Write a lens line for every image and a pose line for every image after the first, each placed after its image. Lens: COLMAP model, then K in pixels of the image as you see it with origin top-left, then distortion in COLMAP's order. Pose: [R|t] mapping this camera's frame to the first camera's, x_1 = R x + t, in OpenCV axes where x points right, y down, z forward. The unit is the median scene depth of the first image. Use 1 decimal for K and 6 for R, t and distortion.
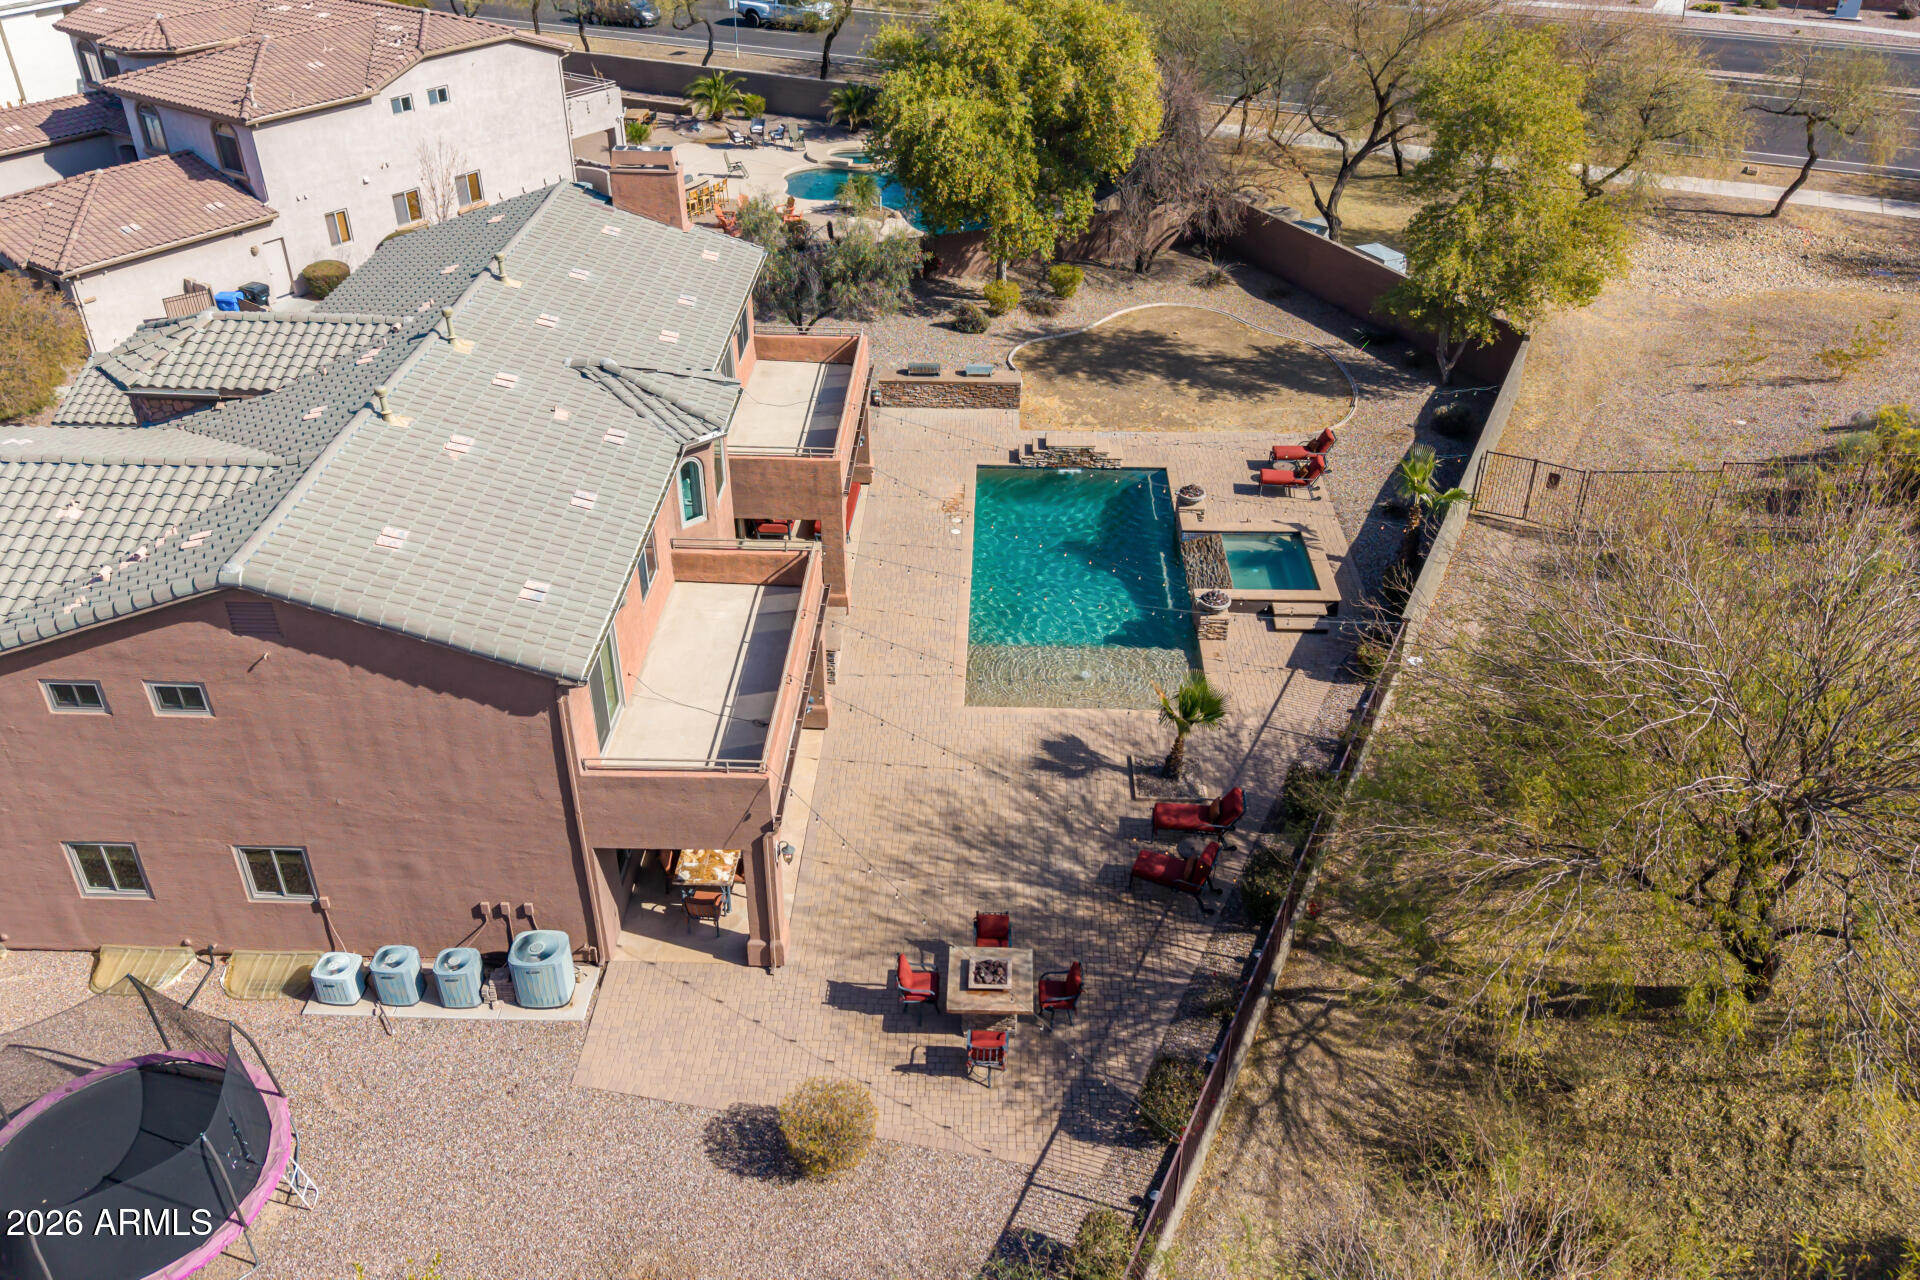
lens RADIAL K [[1549.4, 0, 967.4], [0, 1549.4, 644.3], [0, 0, 1]] dist [0.111224, -0.223537]
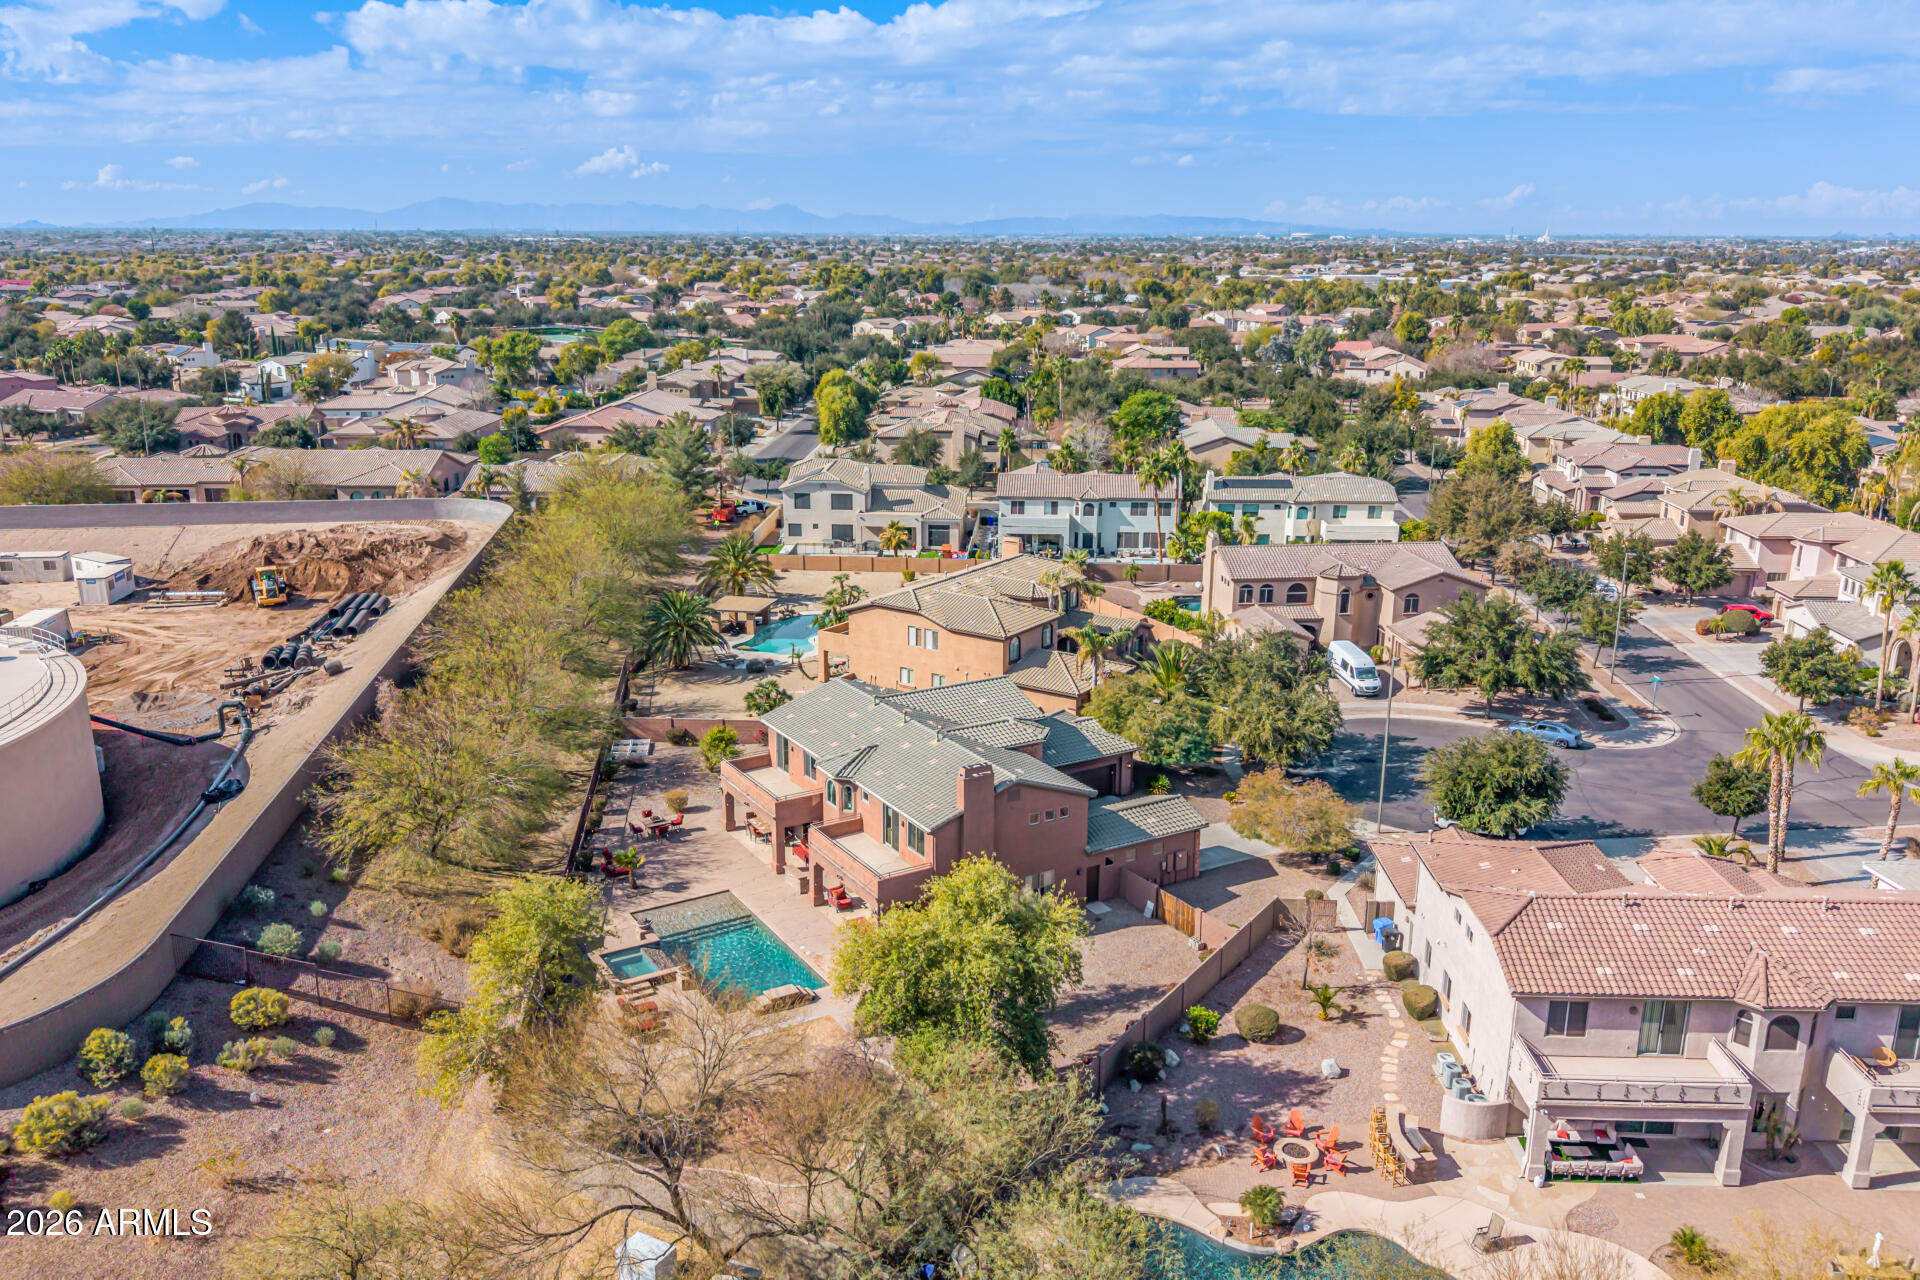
lens RADIAL K [[1549.4, 0, 967.4], [0, 1549.4, 644.3], [0, 0, 1]] dist [0.111224, -0.223537]
pose [[-0.845425, 0.147395, -0.513354, 0.689234], [-0.283131, 0.691314, 0.664771, -1.534254], [0.452873, 0.707361, -0.542722, 1.748460]]
